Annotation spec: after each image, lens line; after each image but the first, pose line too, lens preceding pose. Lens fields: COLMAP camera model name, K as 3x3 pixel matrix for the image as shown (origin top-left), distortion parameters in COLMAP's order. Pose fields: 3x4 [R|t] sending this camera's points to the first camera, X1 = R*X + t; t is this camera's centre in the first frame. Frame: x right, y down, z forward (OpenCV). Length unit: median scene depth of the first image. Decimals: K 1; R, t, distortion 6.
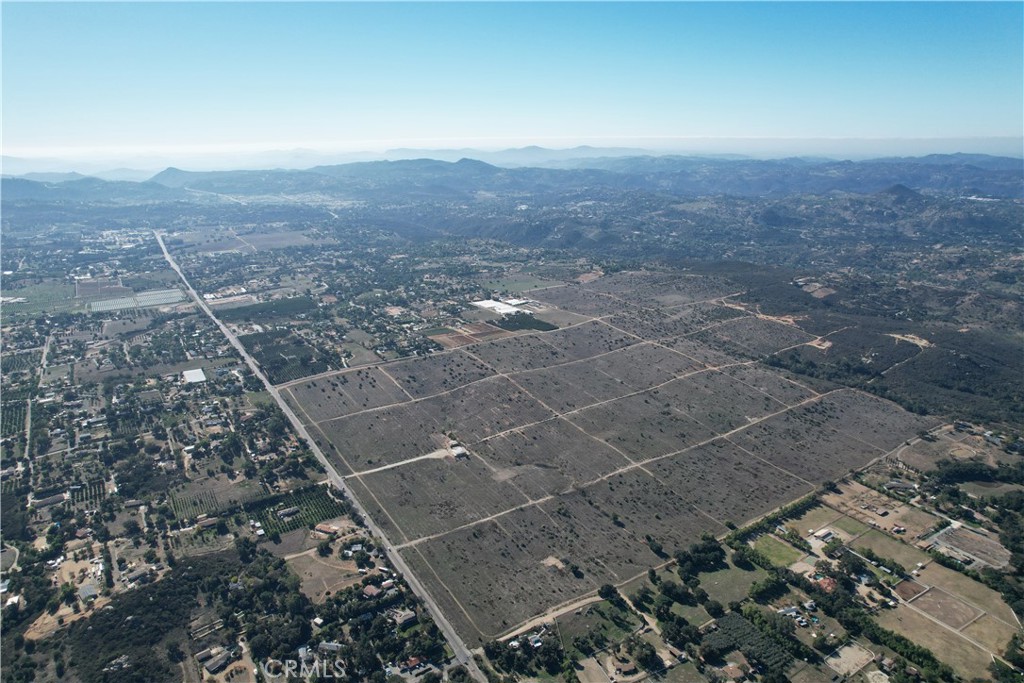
lens RADIAL K [[656.6, 0, 509.0], [0, 656.6, 344.8], [0, 0, 1]] dist [-0.085007, 0.077103]
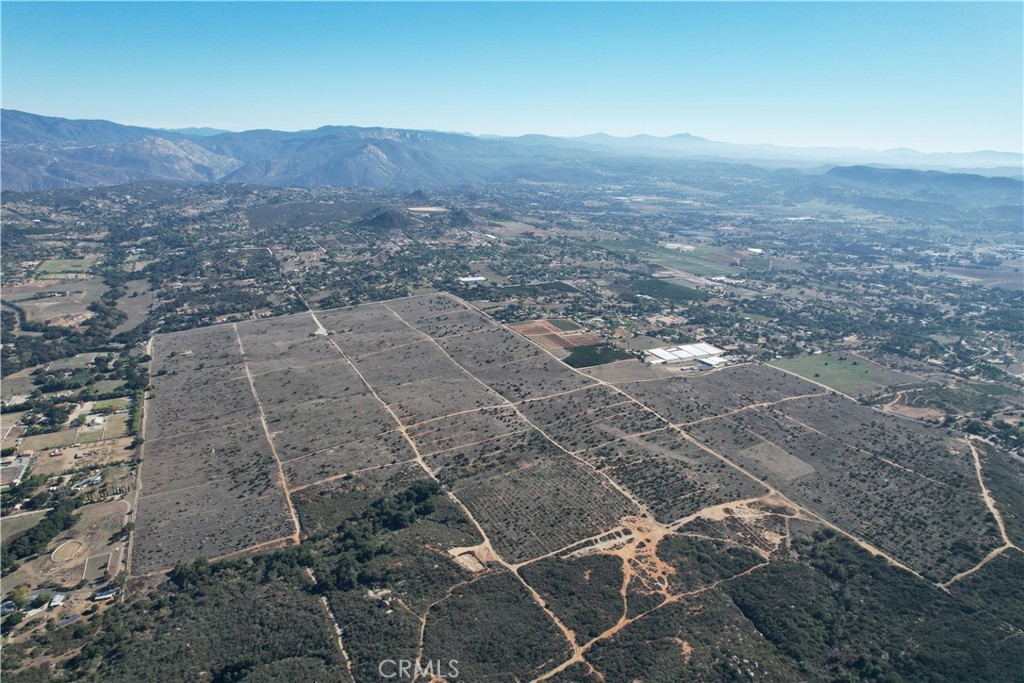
lens RADIAL K [[656.6, 0, 509.0], [0, 656.6, 344.8], [0, 0, 1]] dist [-0.085007, 0.077103]
pose [[-0.114327, 0.308511, -0.944325, 1.003206], [-0.322084, 0.887703, 0.329006, -0.345694], [0.939783, 0.341766, -0.002122, 1.104494]]
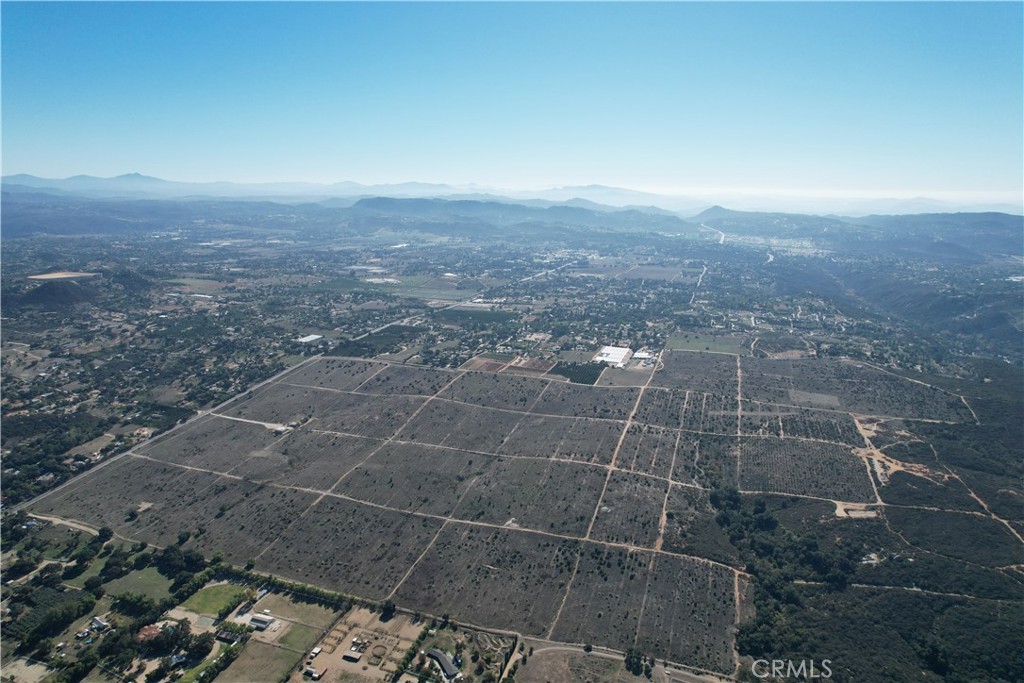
lens RADIAL K [[656.6, 0, 509.0], [0, 656.6, 344.8], [0, 0, 1]] dist [-0.085007, 0.077103]
pose [[0.623486, 0.201843, -0.755331, 0.796840], [-0.250685, 0.966703, 0.051399, -0.112642], [0.740556, 0.157304, 0.653325, 0.401712]]
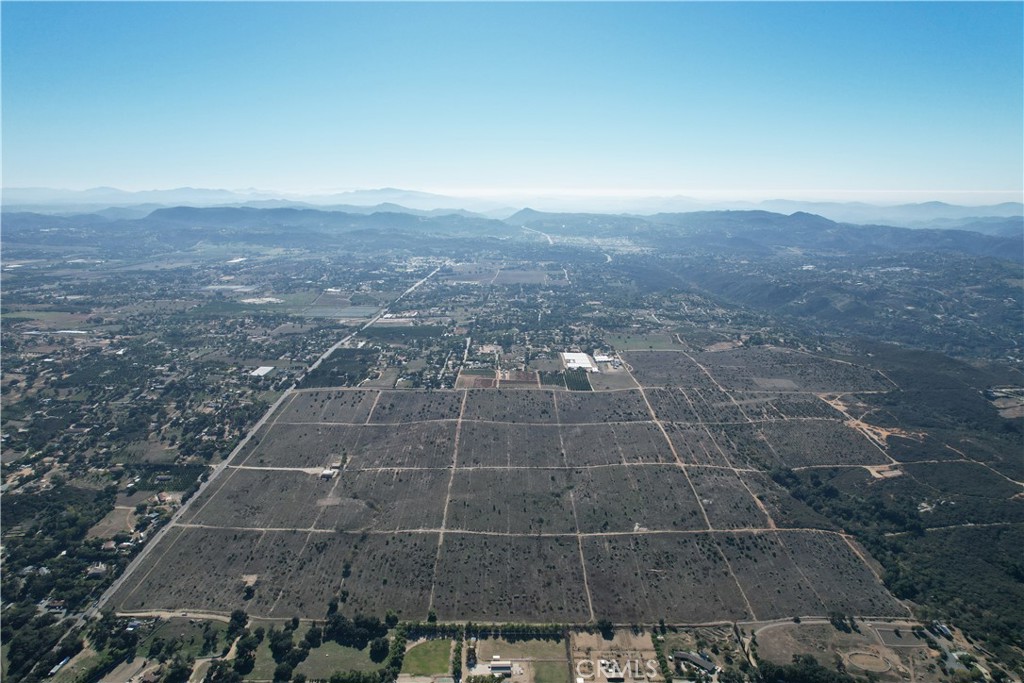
lens RADIAL K [[656.6, 0, 509.0], [0, 656.6, 344.8], [0, 0, 1]] dist [-0.085007, 0.077103]
pose [[0.839052, 0.140111, -0.525700, 0.555752], [-0.176059, 0.984202, -0.018690, -0.061335], [0.514777, 0.108237, 0.850465, 0.163006]]
